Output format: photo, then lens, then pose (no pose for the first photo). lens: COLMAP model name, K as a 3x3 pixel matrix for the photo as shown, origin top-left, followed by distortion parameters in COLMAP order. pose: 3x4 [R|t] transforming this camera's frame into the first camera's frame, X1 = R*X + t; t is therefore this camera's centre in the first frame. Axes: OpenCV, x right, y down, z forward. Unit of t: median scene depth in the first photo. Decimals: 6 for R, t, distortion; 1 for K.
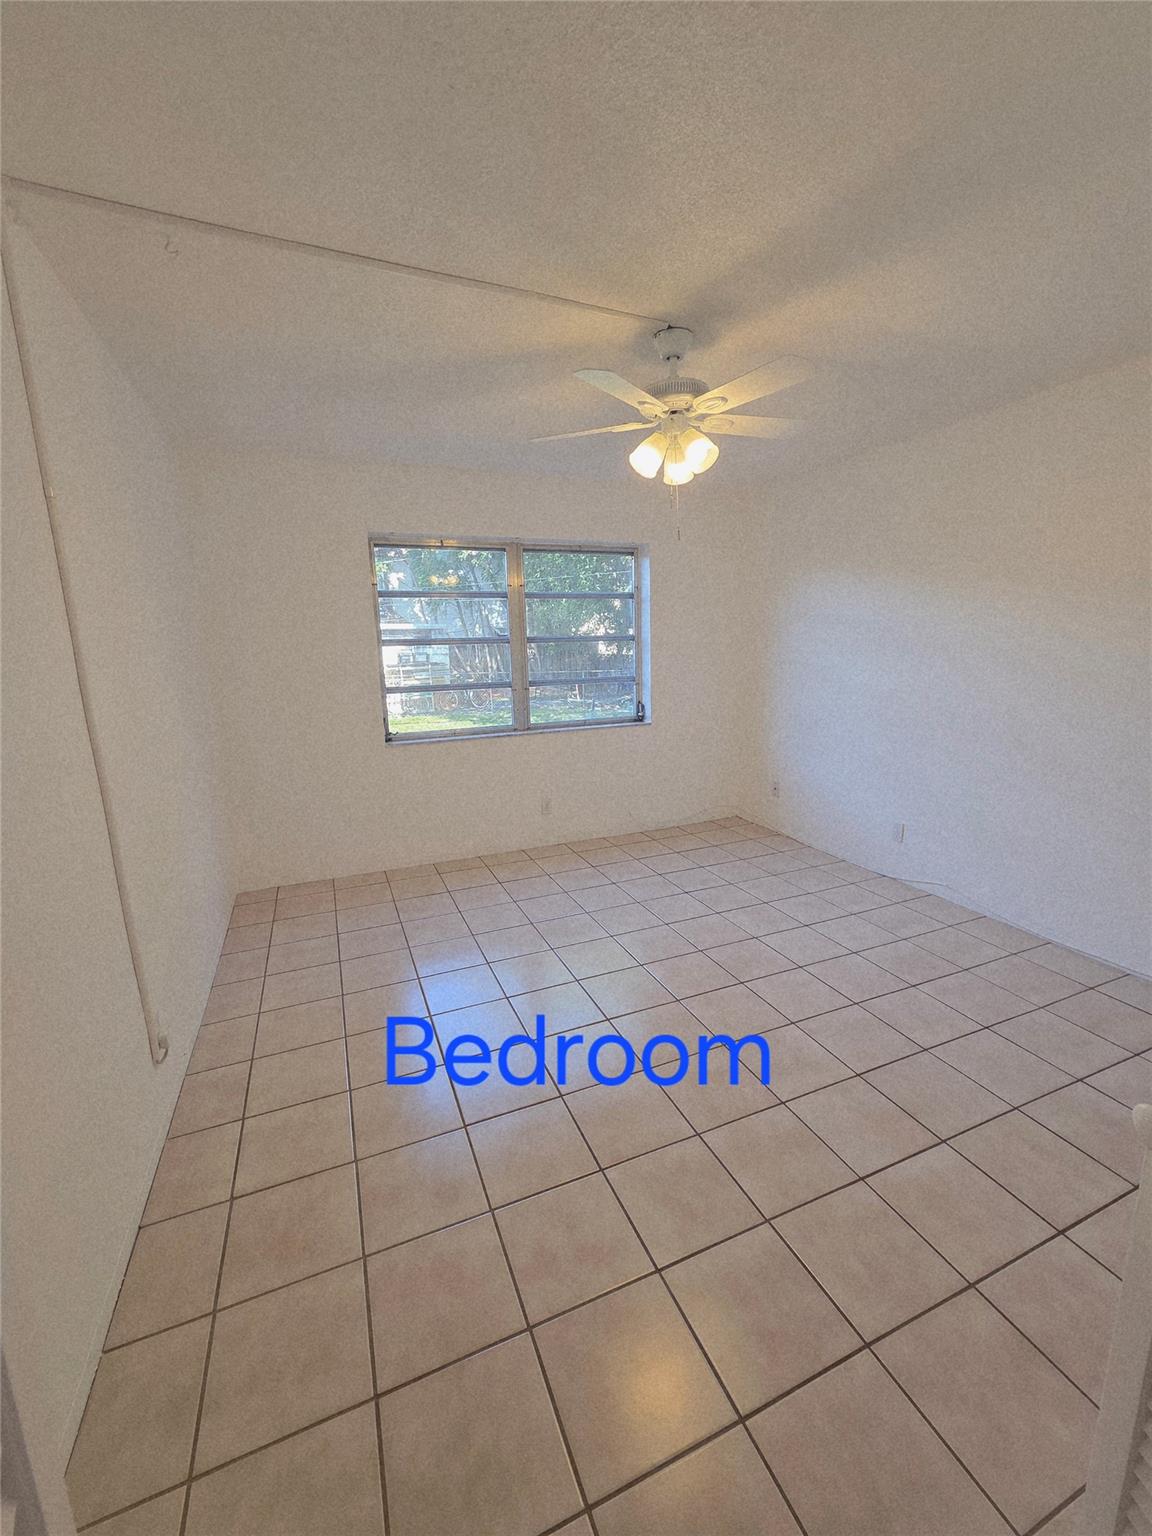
lens RADIAL K [[621.4, 0, 591.2], [0, 621.4, 771.1], [0, 0, 1]] dist [0.000788, -0.000432]
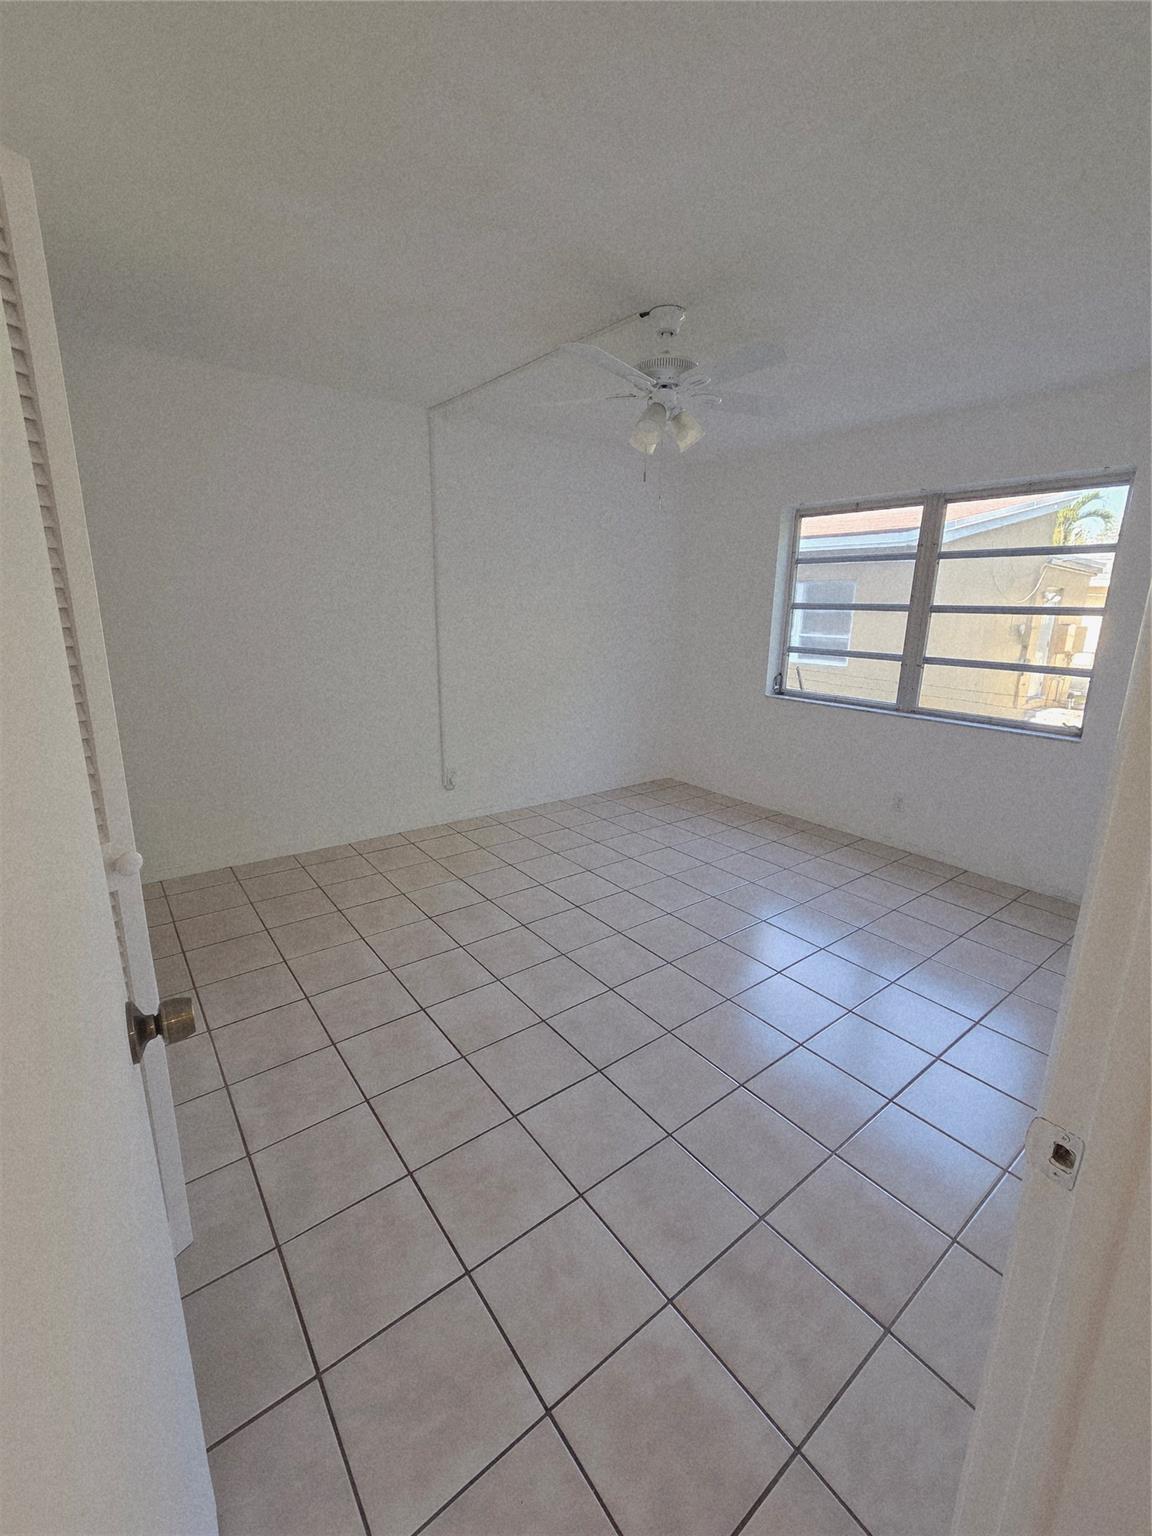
lens RADIAL K [[630.2, 0, 579.8], [0, 630.2, 765.4], [0, 0, 1]] dist [0.002571, 0.000600]
pose [[0.256381, 0.266154, -0.929210, 0.756996], [-0.224517, 0.951446, 0.210576, -0.095679], [0.940139, 0.154636, 0.303689, 0.379804]]
